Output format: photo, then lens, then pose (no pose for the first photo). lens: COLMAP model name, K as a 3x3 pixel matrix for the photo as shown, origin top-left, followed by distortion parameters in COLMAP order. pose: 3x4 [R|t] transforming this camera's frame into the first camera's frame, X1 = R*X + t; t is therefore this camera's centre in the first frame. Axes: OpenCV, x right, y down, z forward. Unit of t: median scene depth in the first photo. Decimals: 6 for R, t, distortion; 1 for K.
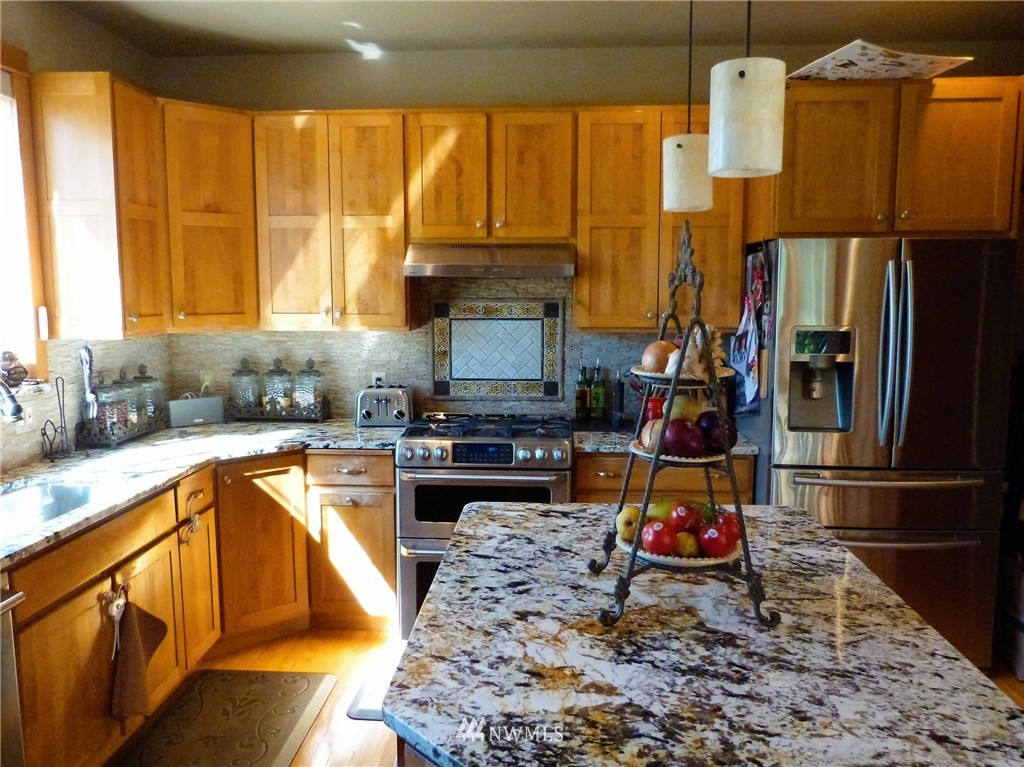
lens RADIAL K [[792.9, 0, 522.9], [0, 792.9, 379.0], [0, 0, 1]] dist [-0.035783, 0.034879]
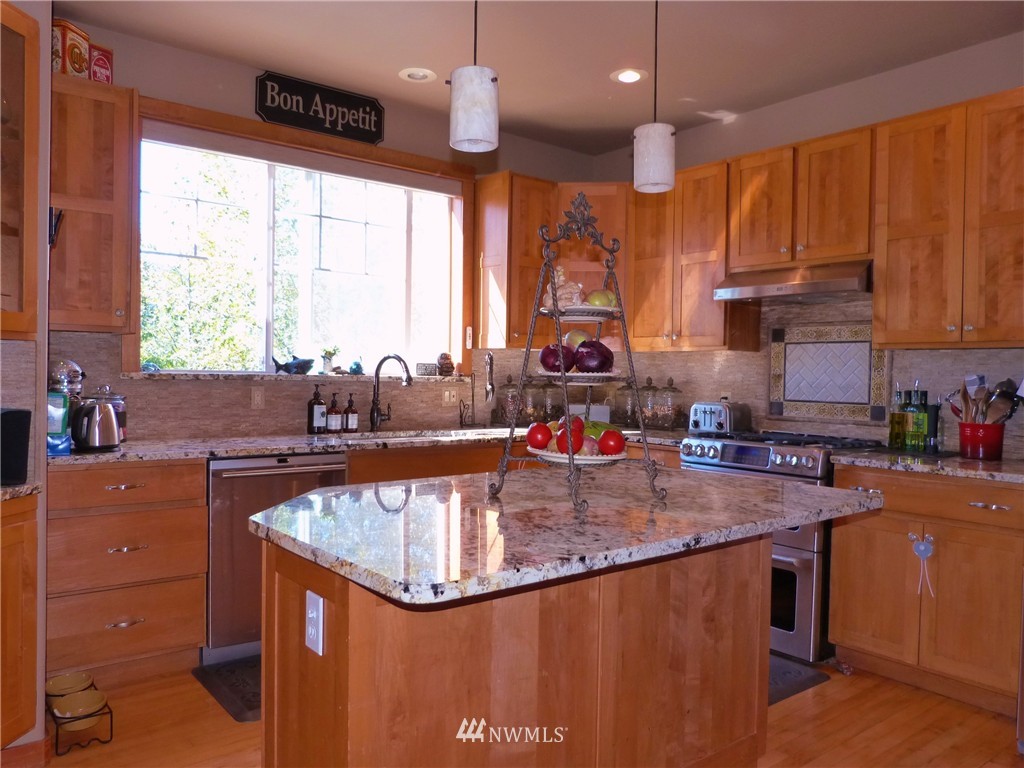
lens RADIAL K [[792.9, 0, 509.6], [0, 792.9, 385.4], [0, 0, 1]] dist [-0.035783, 0.034879]
pose [[0.666205, 0.020547, -0.745486, 0.499138], [-0.099075, 0.993198, -0.061164, 0.090307], [0.739159, 0.114607, 0.663709, 0.034190]]
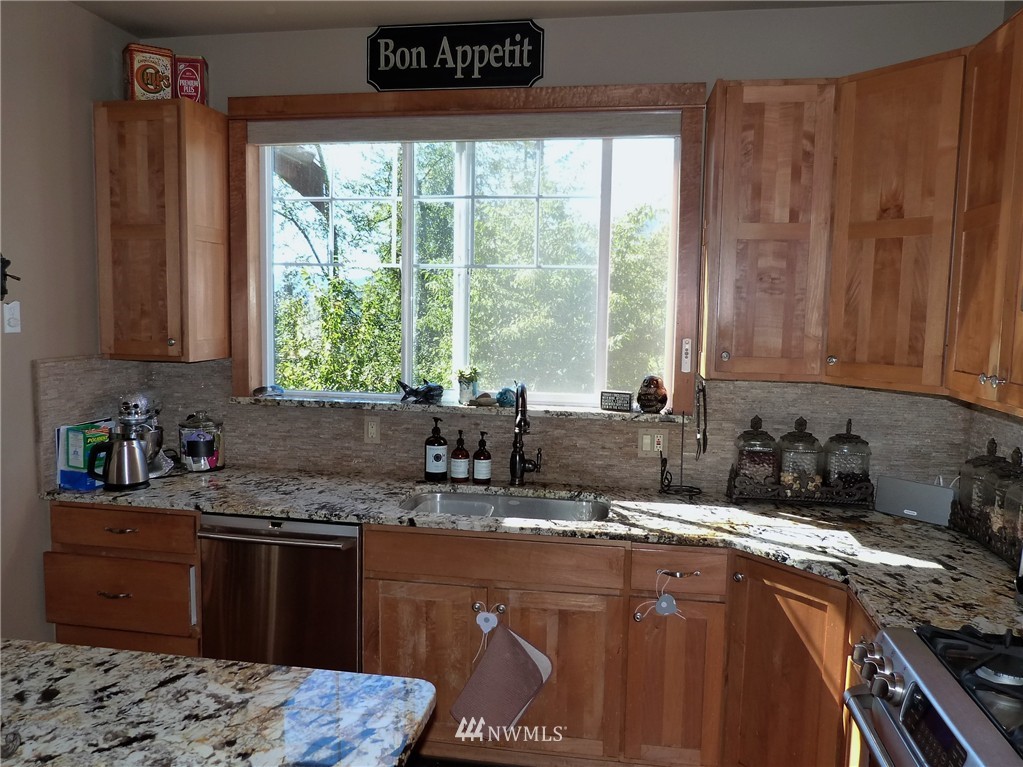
lens RADIAL K [[792.1, 0, 504.1], [0, 792.1, 387.8], [0, 0, 1]] dist [-0.035783, 0.034879]
pose [[-0.127913, 0.098967, -0.986835, 0.339064], [-0.128493, 0.984969, 0.115435, -0.096837], [0.983427, 0.141567, -0.113274, 0.742854]]
